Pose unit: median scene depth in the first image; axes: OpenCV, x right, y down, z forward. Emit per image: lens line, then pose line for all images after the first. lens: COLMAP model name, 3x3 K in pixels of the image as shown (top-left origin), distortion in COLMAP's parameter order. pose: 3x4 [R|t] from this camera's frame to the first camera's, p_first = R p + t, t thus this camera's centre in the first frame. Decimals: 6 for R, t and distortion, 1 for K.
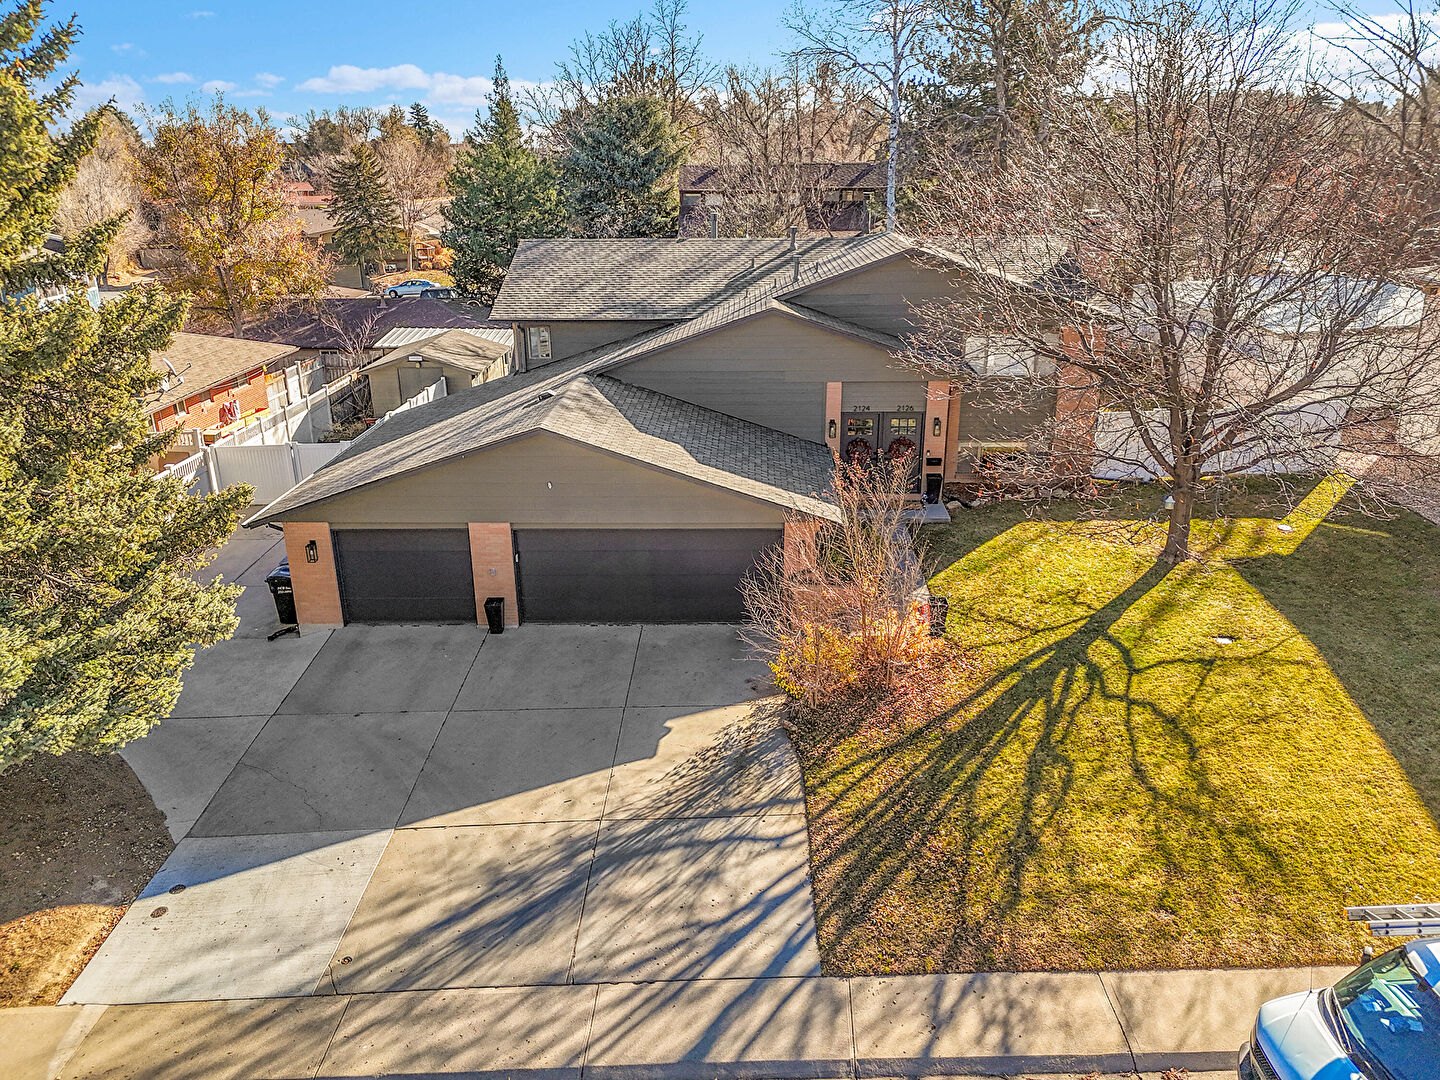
lens RADIAL K [[1052.6, 0, 720.0], [0, 1052.6, 540.0], [0, 0, 1]] dist [0.063436, -0.067172]
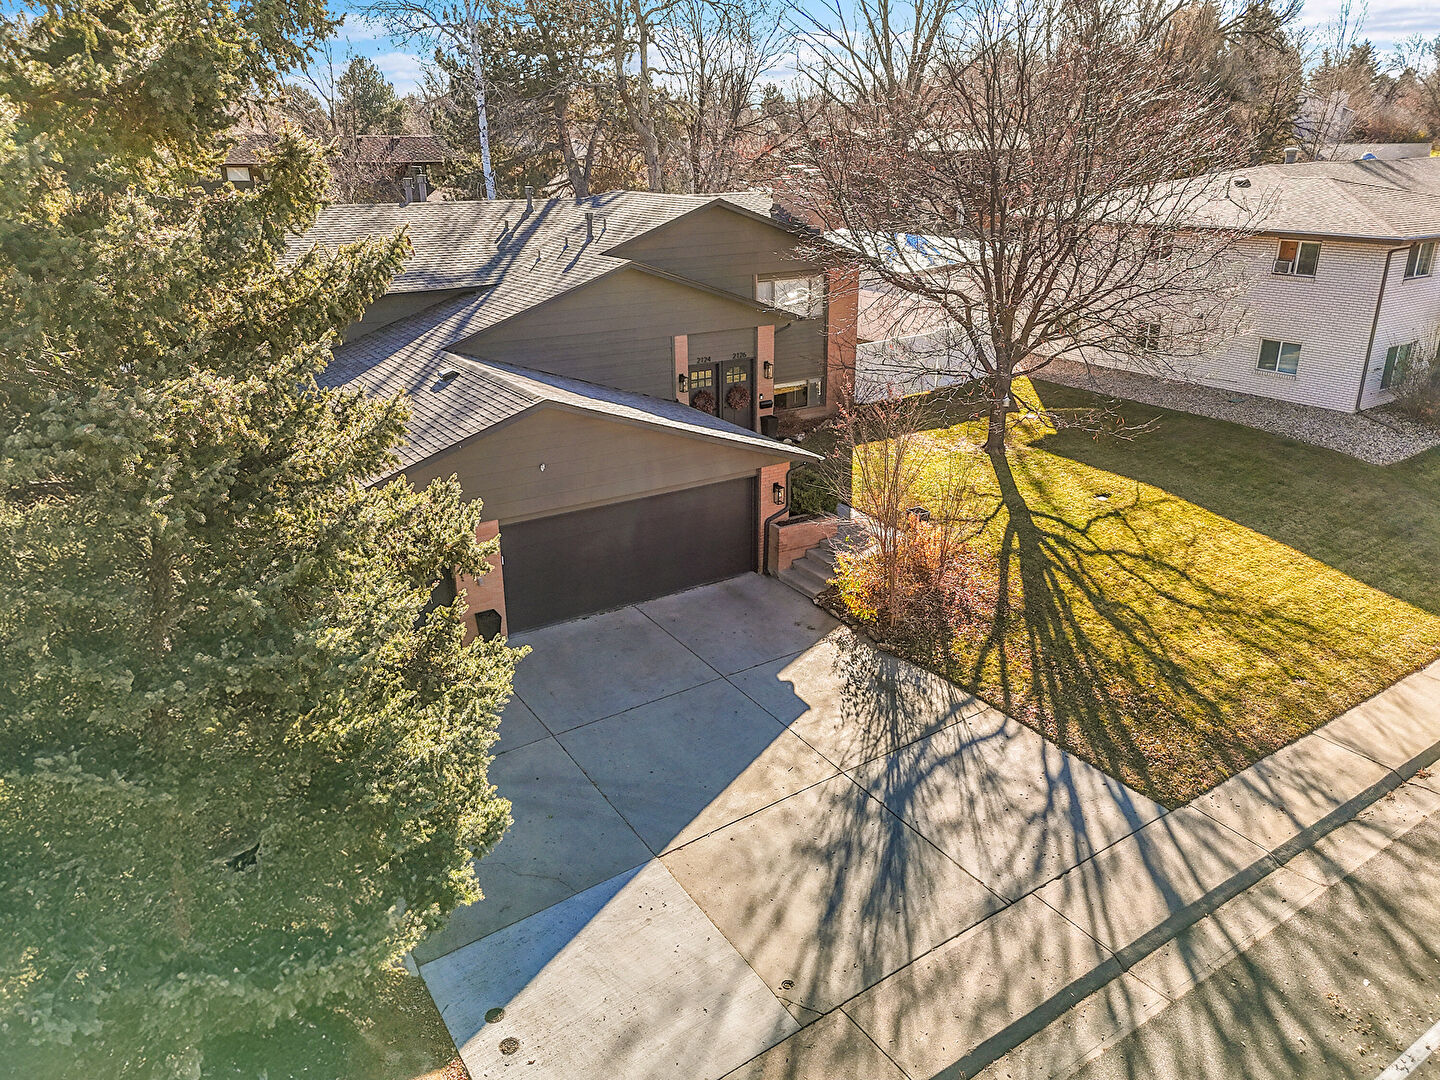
lens RADIAL K [[1052.6, 0, 720.0], [0, 1052.6, 540.0], [0, 0, 1]] dist [0.063436, -0.067172]
pose [[0.826978, -0.196652, 0.526721, -0.630460], [0.193522, 0.979152, 0.061729, -0.022947], [-0.527879, 0.050884, 0.847794, 0.215361]]
